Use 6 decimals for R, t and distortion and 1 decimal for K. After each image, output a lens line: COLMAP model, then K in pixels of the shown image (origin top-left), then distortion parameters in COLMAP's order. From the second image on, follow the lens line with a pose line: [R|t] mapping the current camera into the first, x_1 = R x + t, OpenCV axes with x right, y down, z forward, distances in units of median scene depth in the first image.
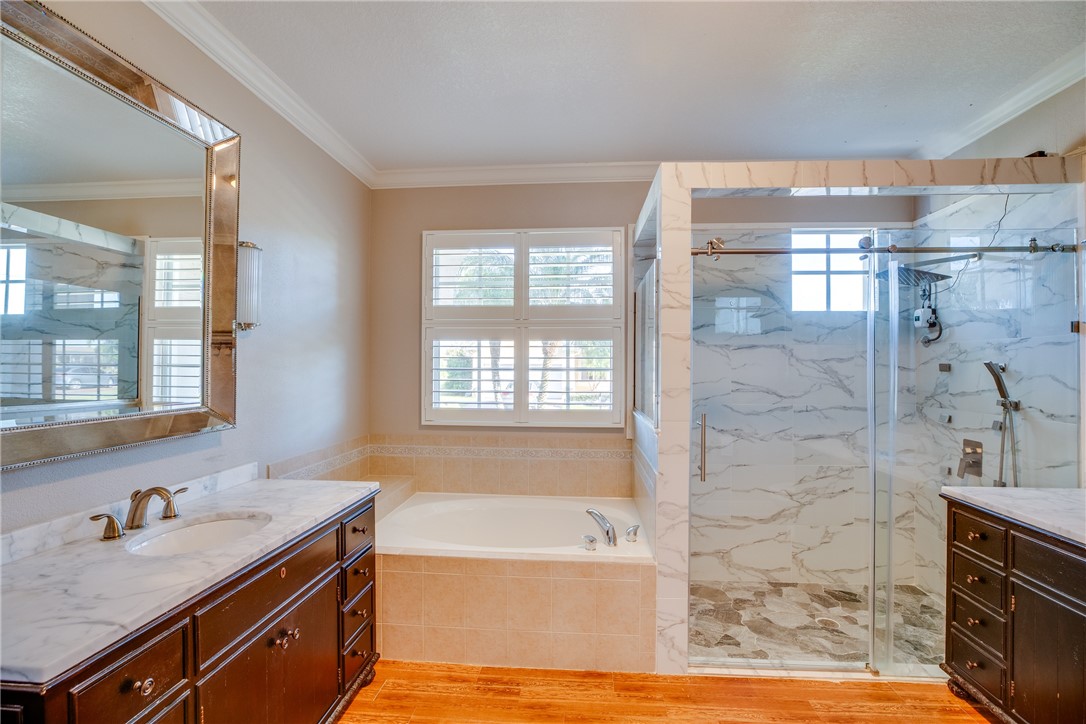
lens RADIAL K [[498.3, 0, 542.9], [0, 498.3, 360.0], [0, 0, 1]] dist [-0.038477, 0.011299]
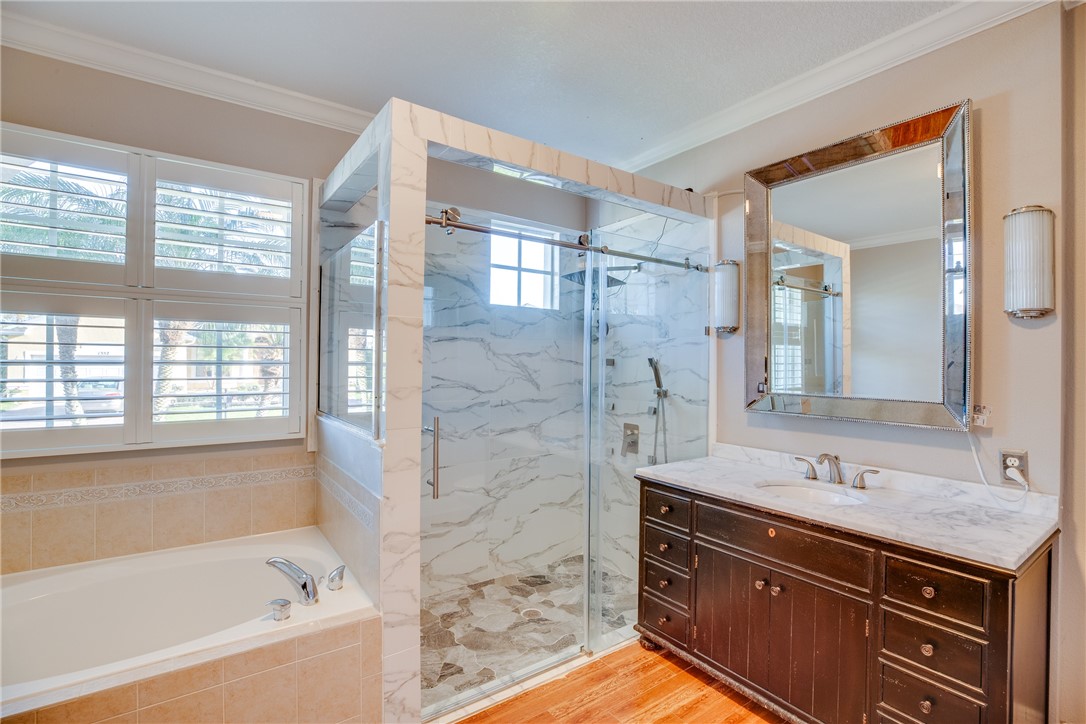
lens RADIAL K [[498.3, 0, 540.9], [0, 498.3, 361.4], [0, 0, 1]] dist [-0.038477, 0.011299]
pose [[0.764846, 0.004207, 0.644199, -0.070635], [-0.014126, 0.999848, 0.010242, 0.004058], [-0.644058, -0.016933, 0.764789, 0.231311]]
